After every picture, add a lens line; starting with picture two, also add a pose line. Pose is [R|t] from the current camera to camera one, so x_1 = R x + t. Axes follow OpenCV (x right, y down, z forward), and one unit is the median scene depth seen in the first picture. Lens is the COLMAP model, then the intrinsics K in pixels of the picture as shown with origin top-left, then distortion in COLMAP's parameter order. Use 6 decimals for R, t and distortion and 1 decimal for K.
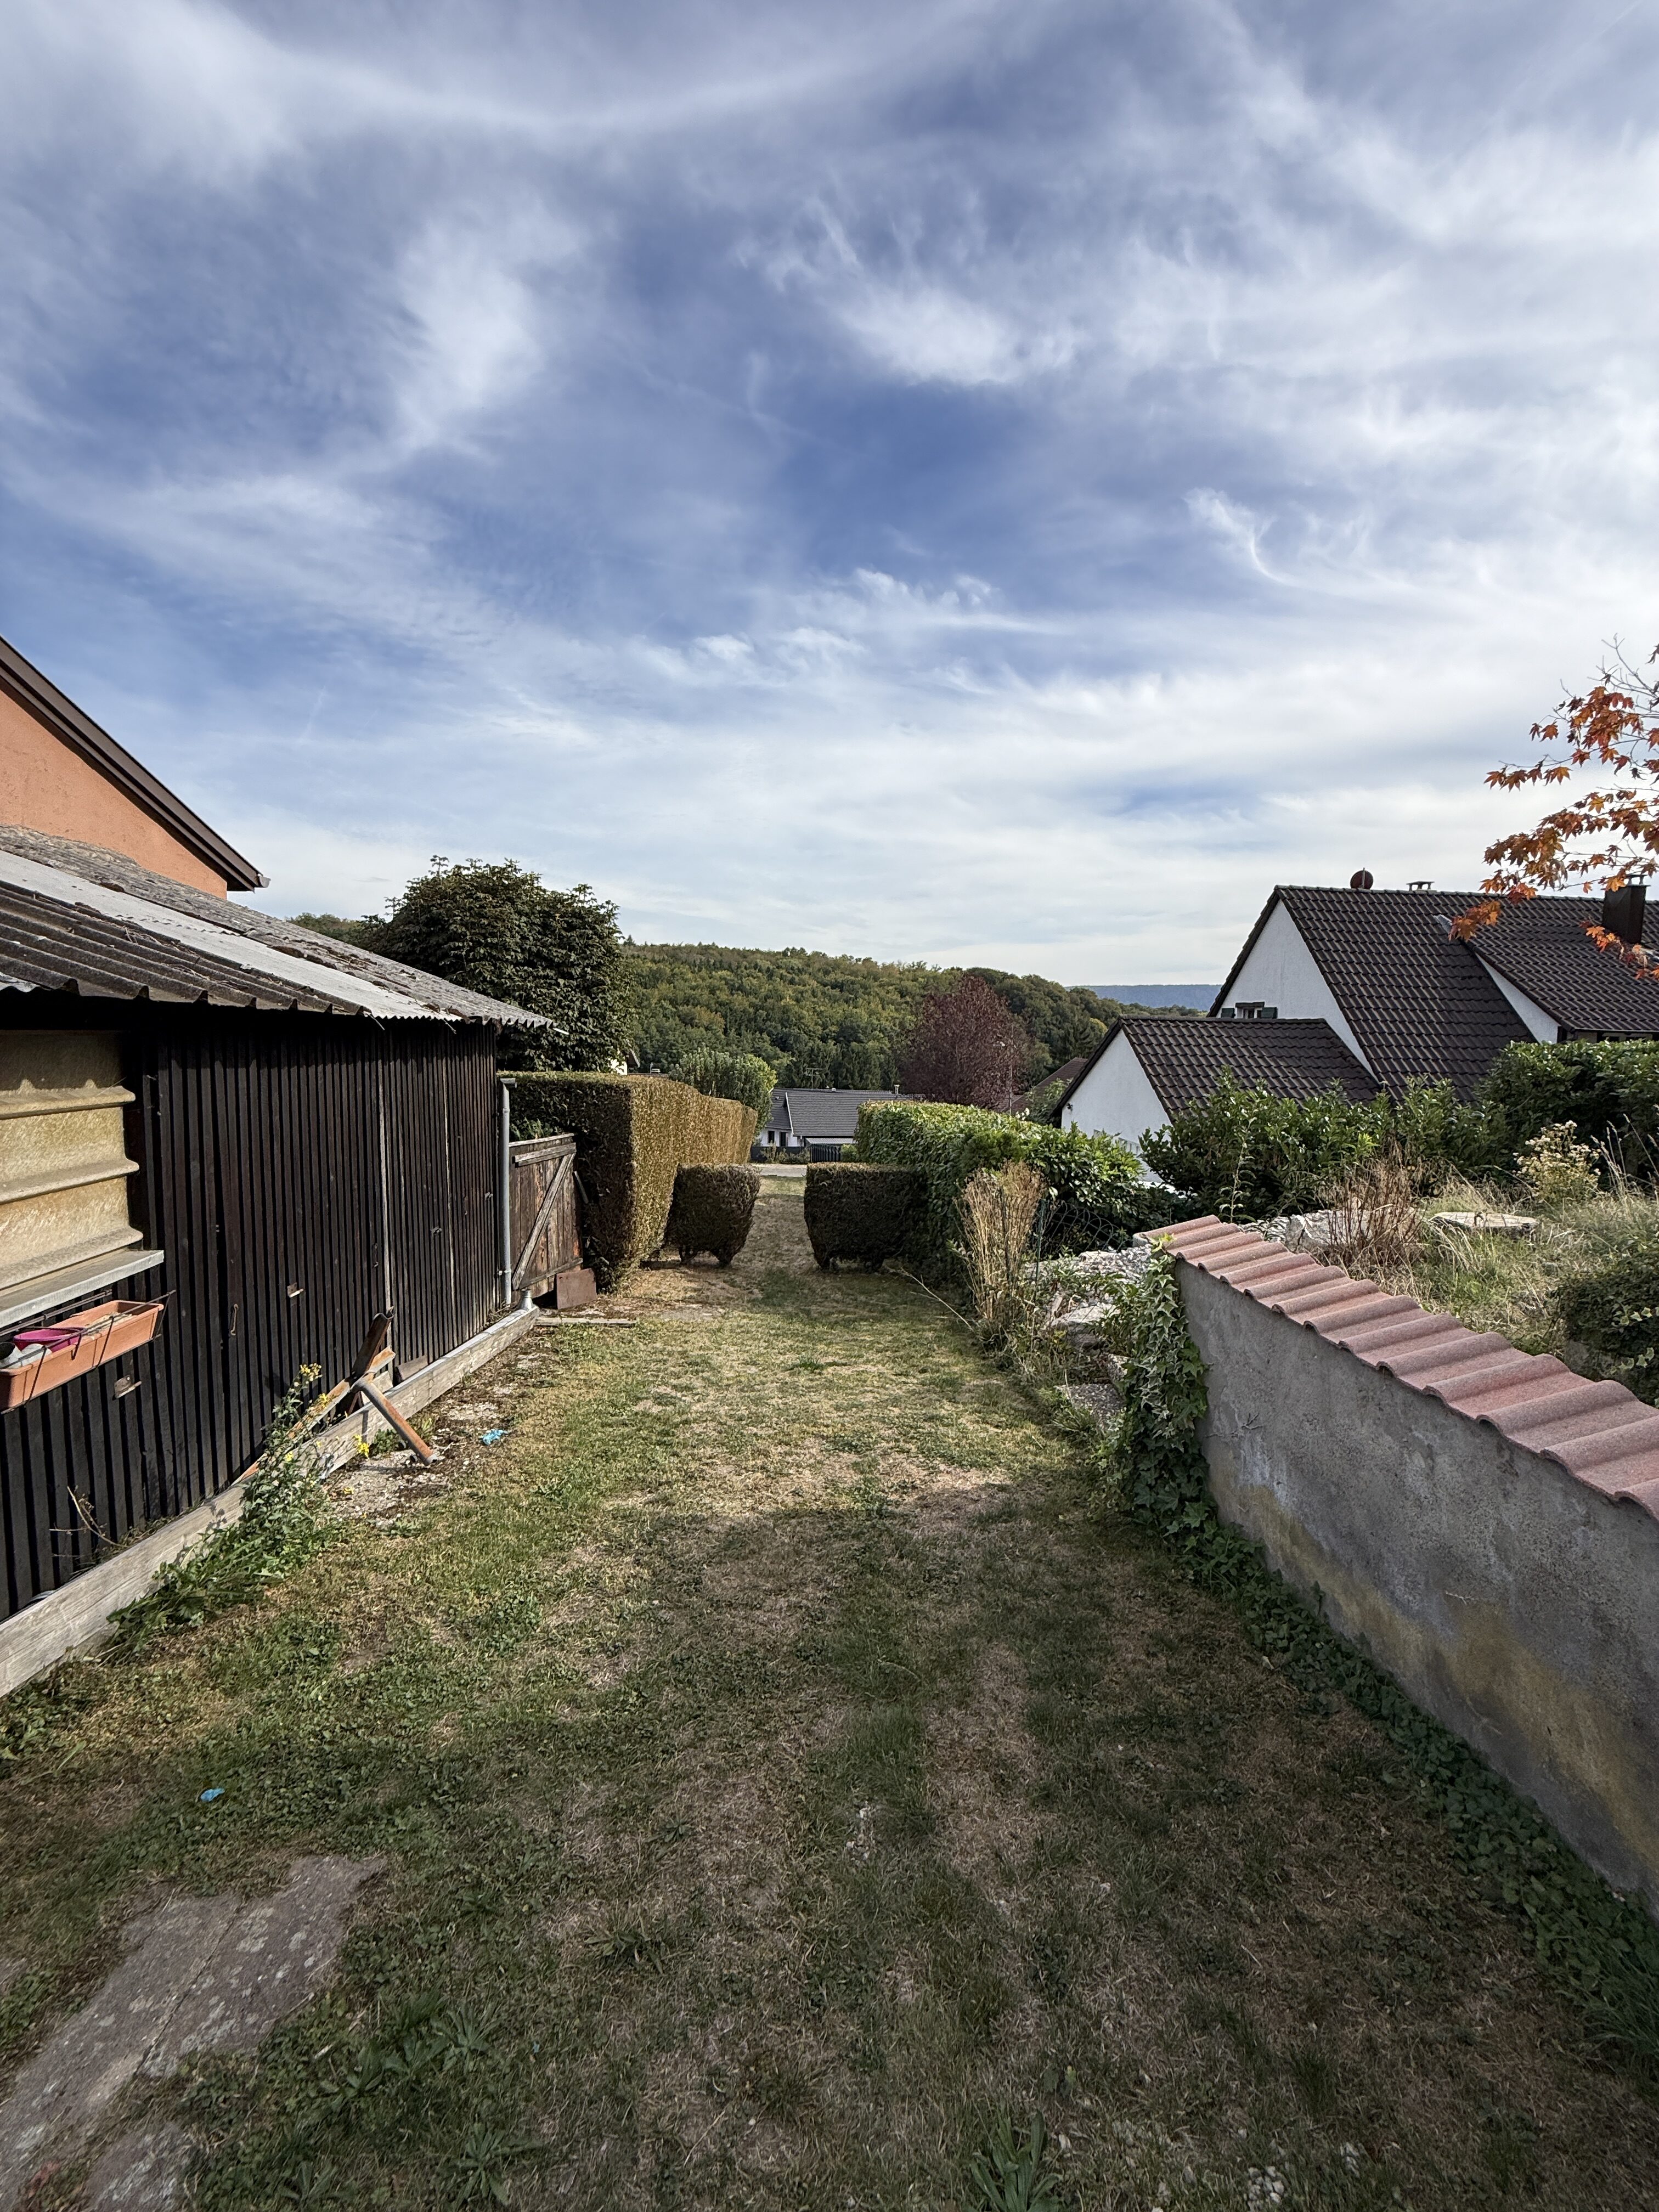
lens RADIAL K [[899.1, 0, 828.1], [0, 899.1, 1108.9], [0, 0, 1]] dist [-0.001966, 0.001010]
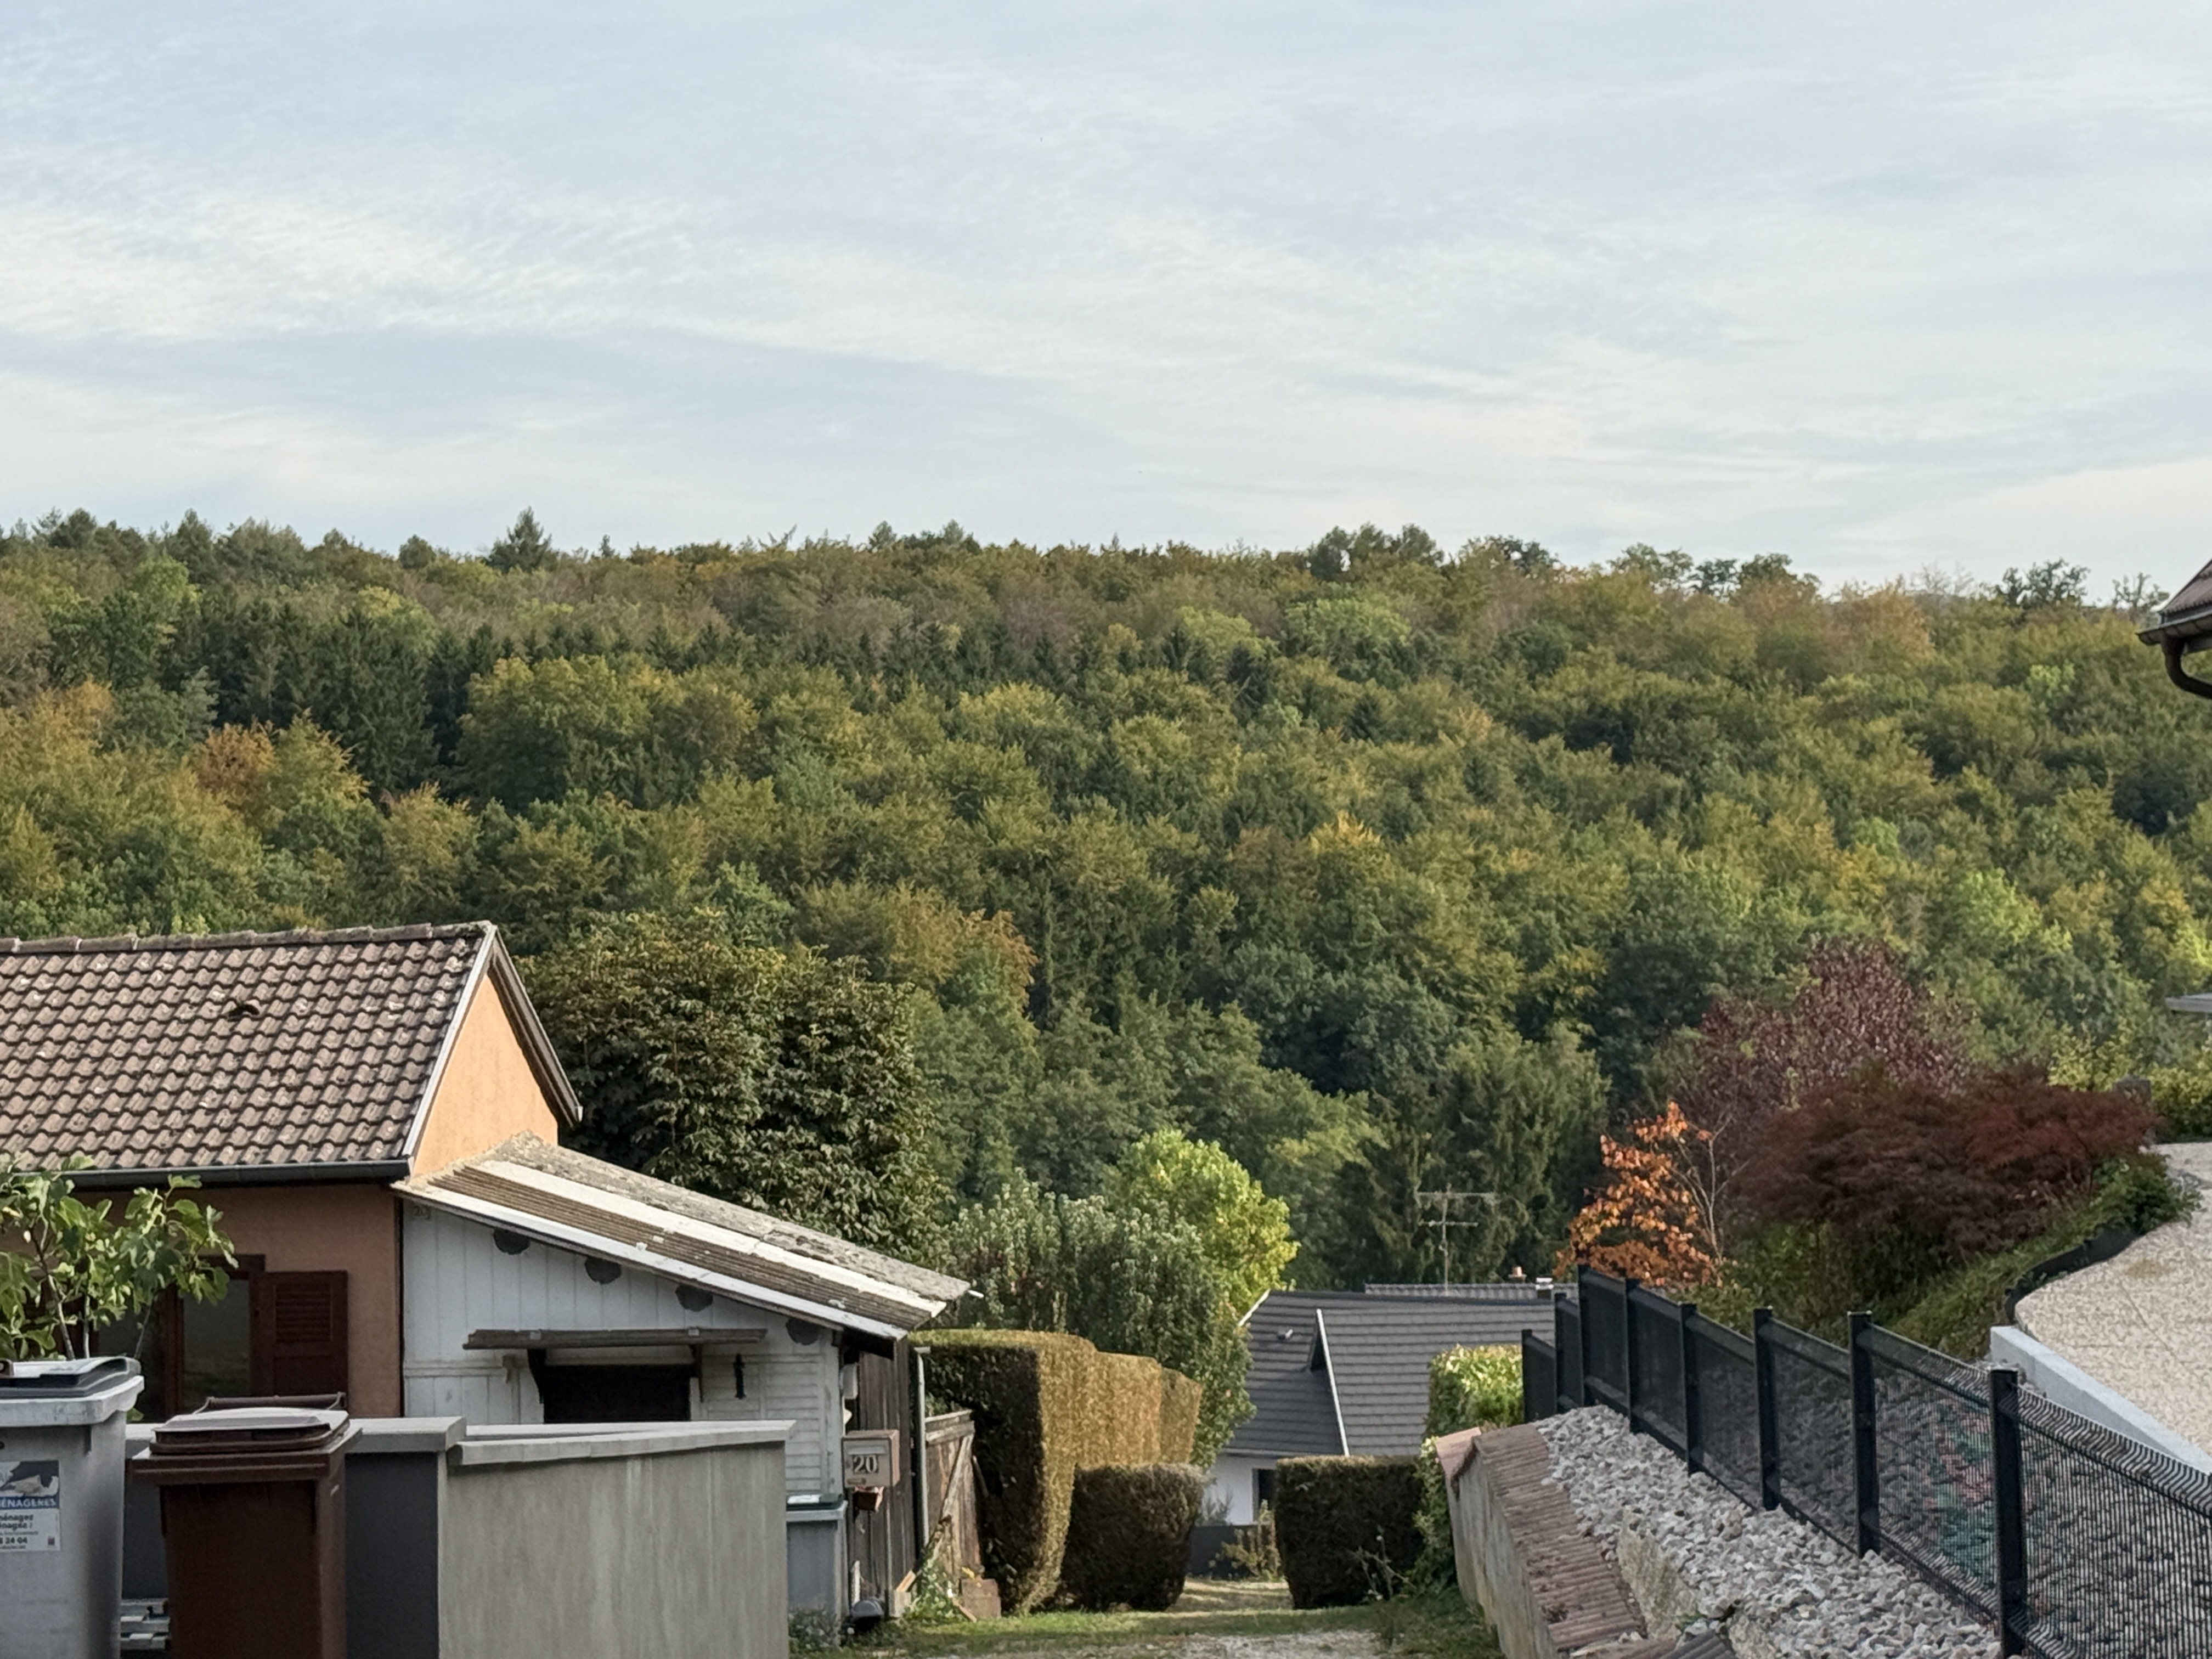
lens RADIAL K [[4673.1, 0, 1104.0], [0, 4673.1, 830.0], [0, 0, 1]] dist [0.028649, 0.000000]
pose [[0.994227, -0.046660, -0.096619, 0.146344], [0.035036, 0.992313, -0.118686, 0.006853], [0.101415, 0.114616, 0.988220, -1.743740]]
